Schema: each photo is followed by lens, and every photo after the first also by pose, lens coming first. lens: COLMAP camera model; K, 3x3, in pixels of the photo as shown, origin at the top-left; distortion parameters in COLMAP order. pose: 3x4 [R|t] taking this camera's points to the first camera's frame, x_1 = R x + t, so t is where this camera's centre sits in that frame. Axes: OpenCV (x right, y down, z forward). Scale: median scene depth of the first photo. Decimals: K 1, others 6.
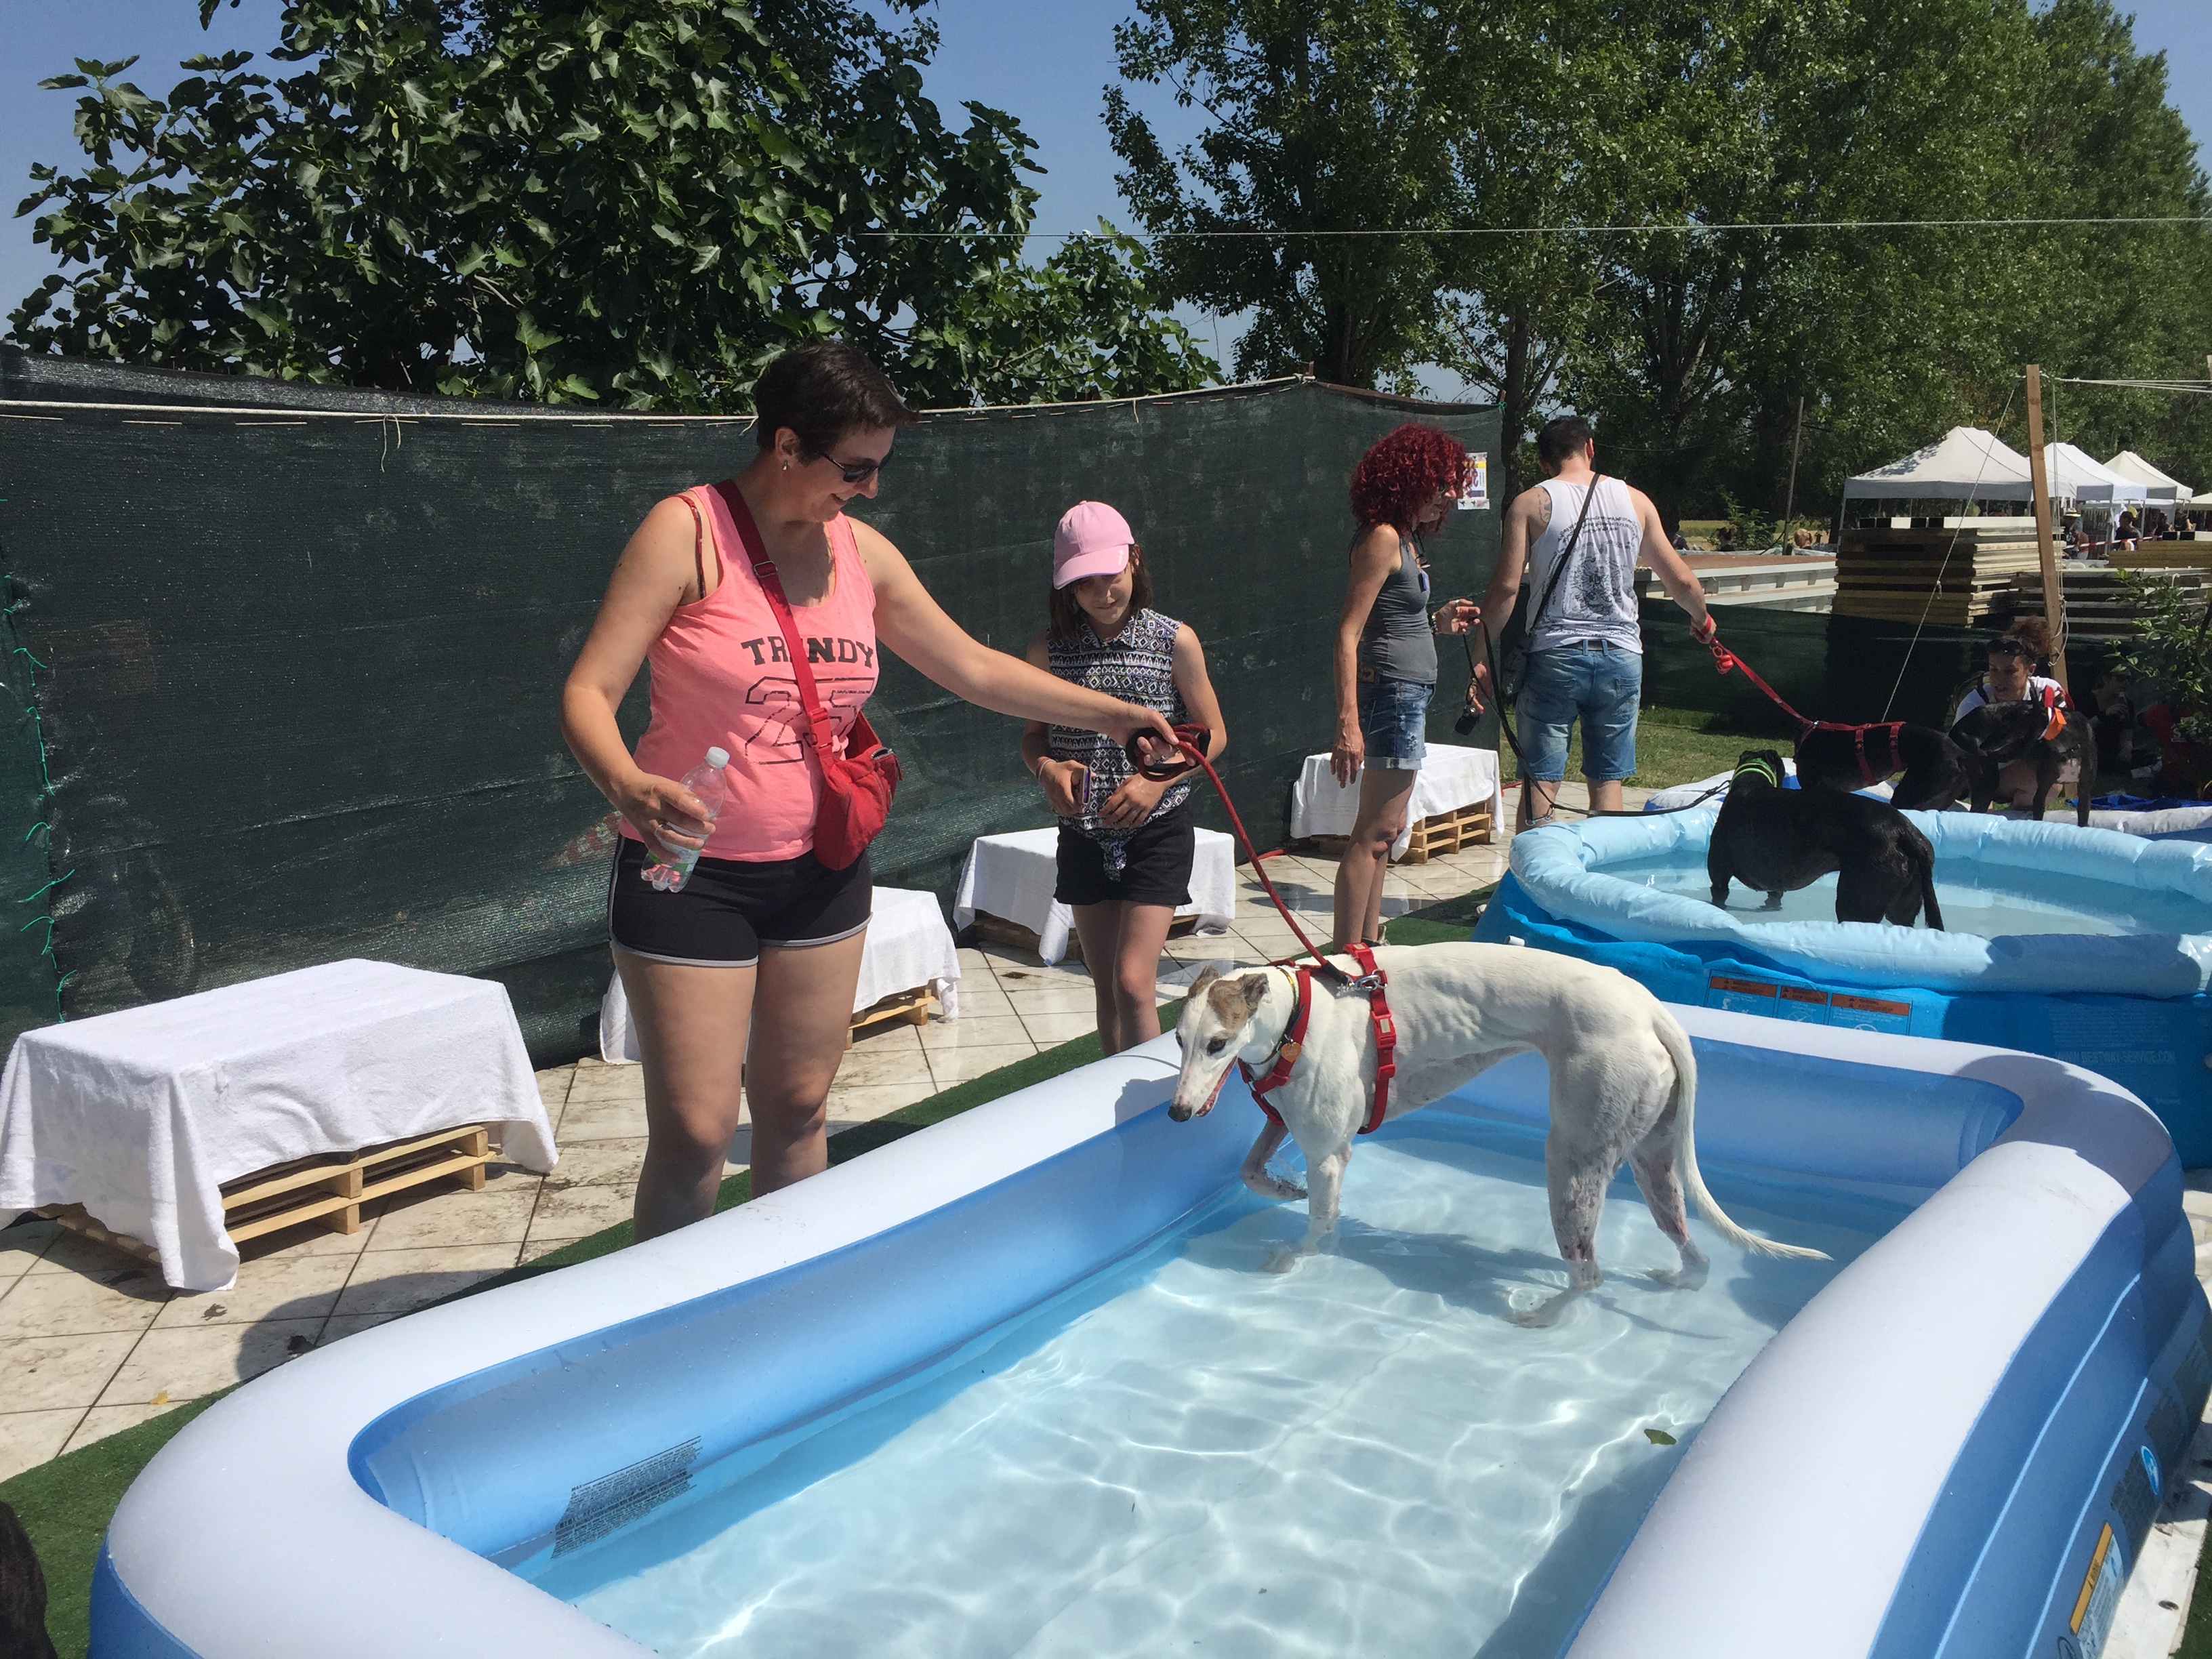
lens RADIAL K [[1843.8, 0, 1093.2], [0, 1843.8, 850.5], [0, 0, 1]] dist [0.049834, -0.083536]
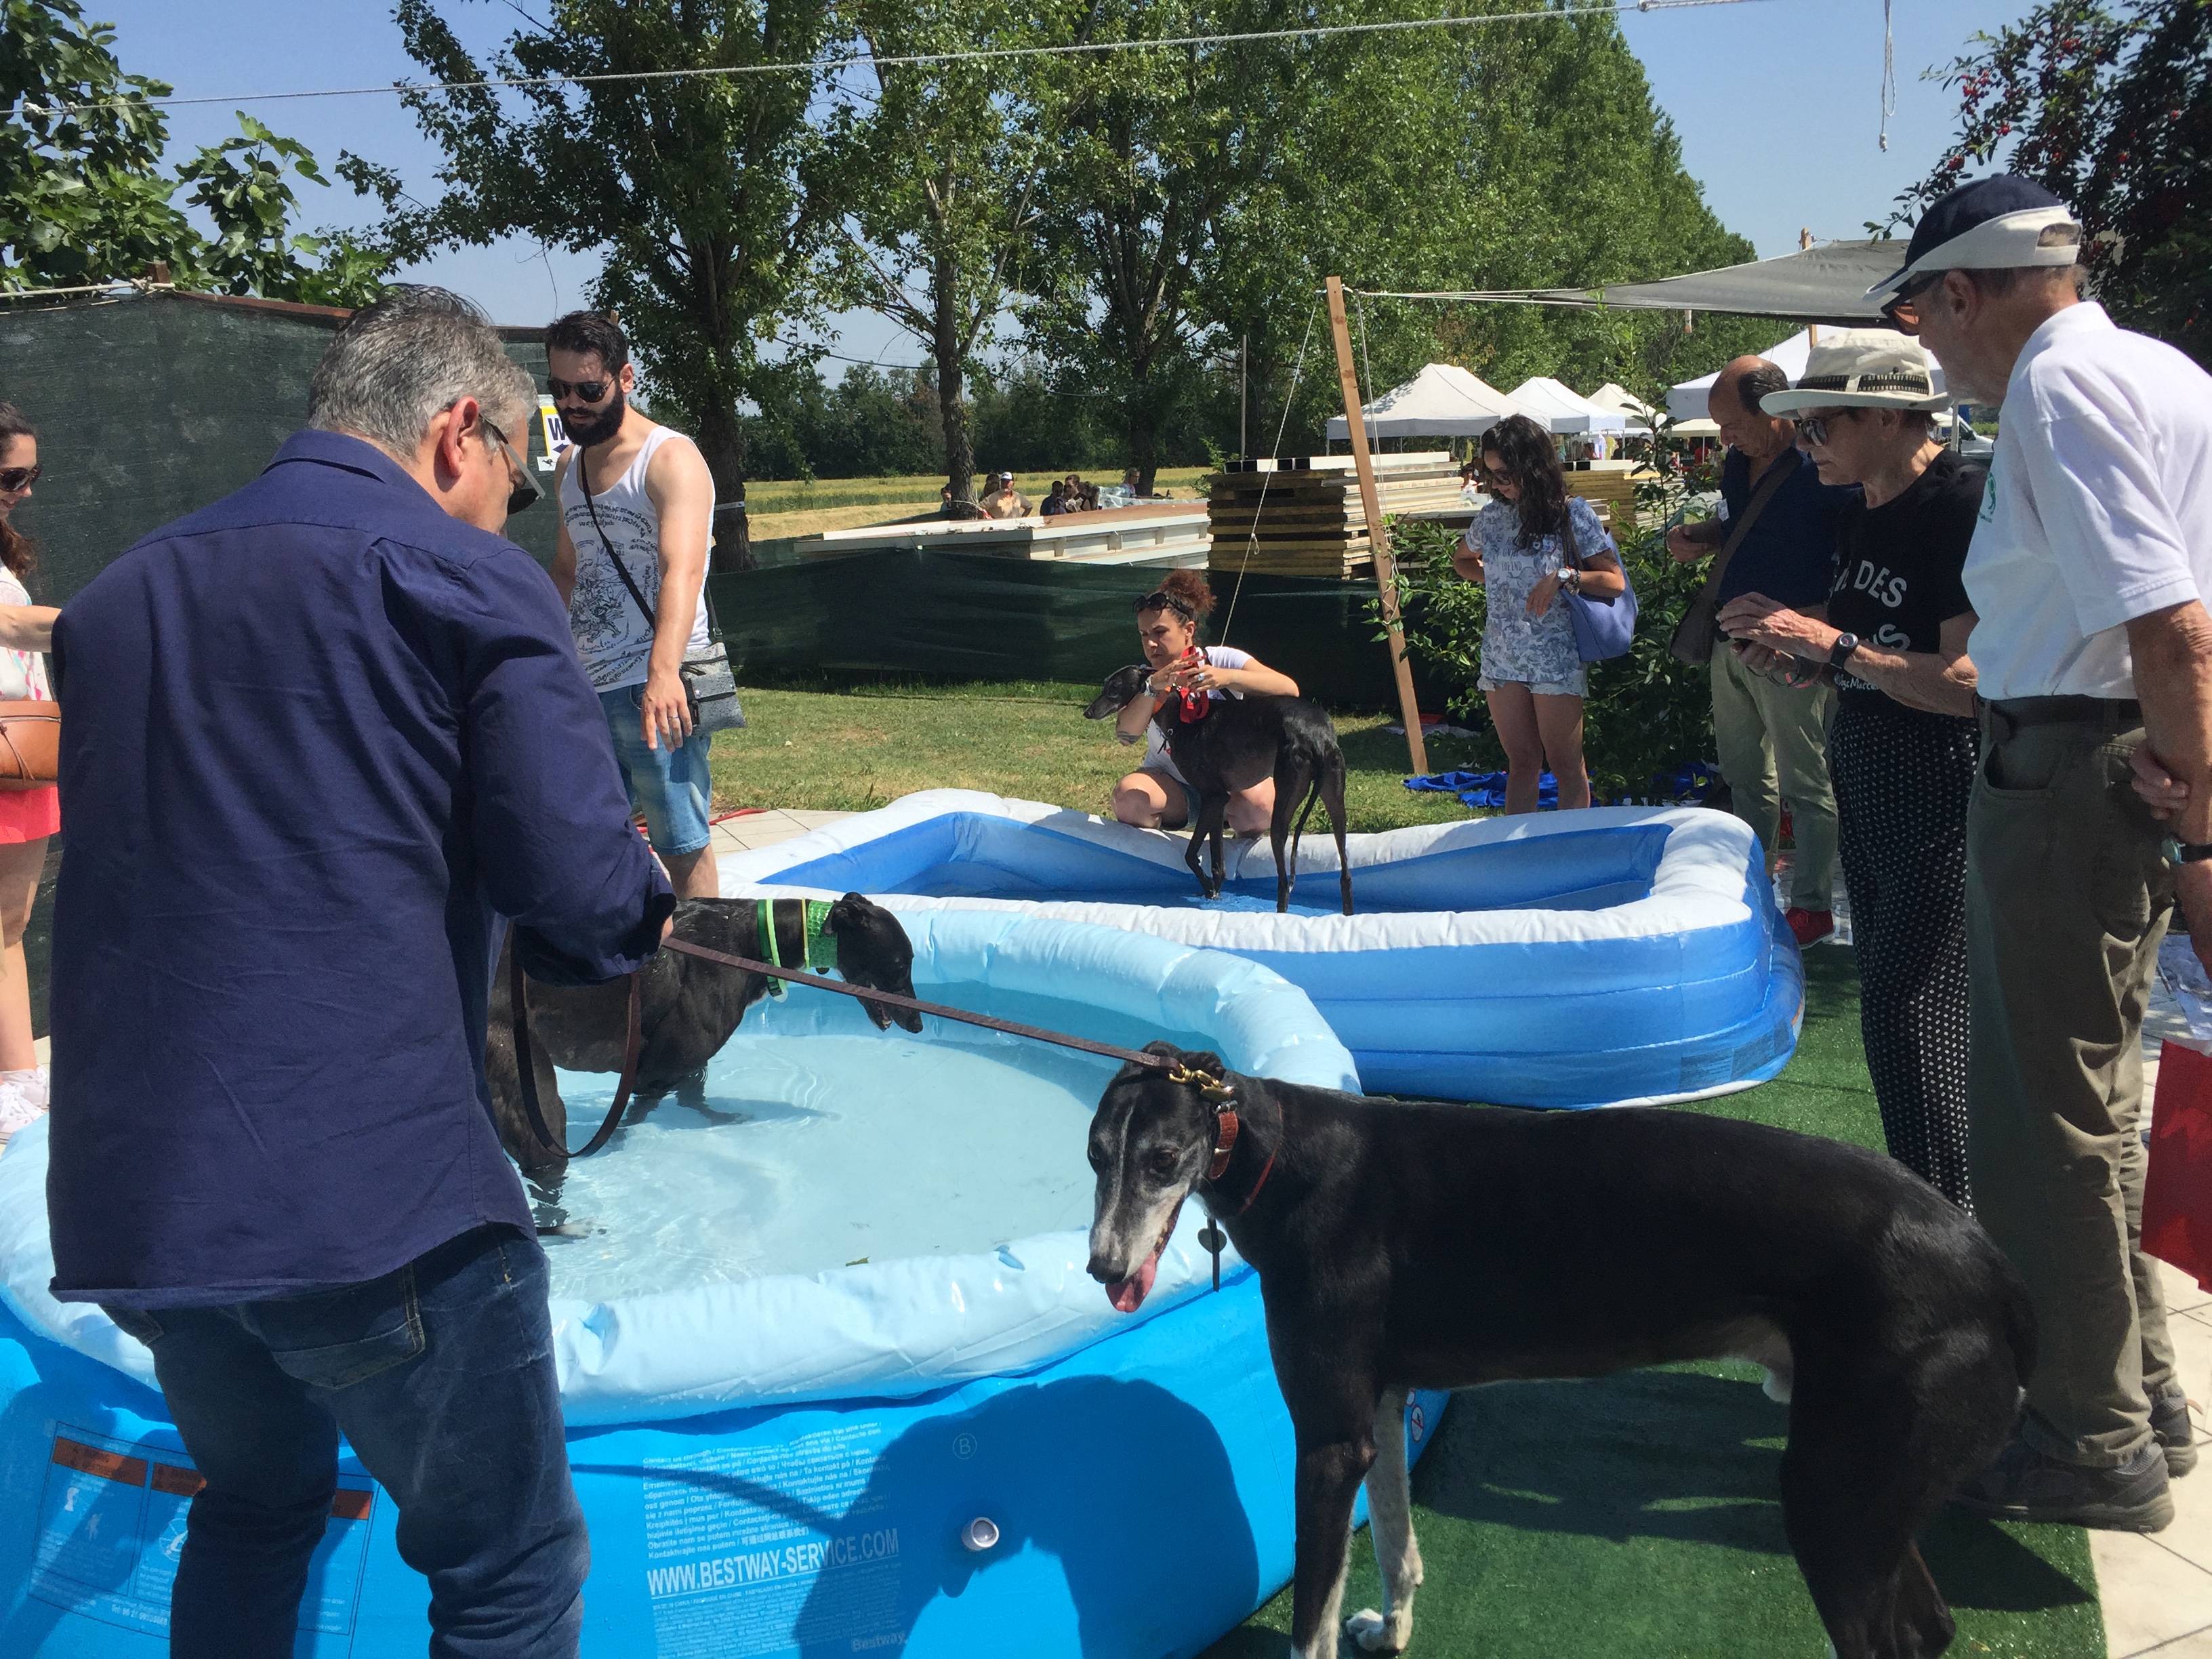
lens RADIAL K [[1843.8, 0, 1109.4], [0, 1843.8, 823.4], [0, 0, 1]] dist [0.049834, -0.083536]
pose [[0.974339, -0.080163, 0.210327, 0.086242], [0.078599, 0.996781, 0.015799, -0.013220], [-0.210917, 0.001138, 0.977503, 0.078247]]
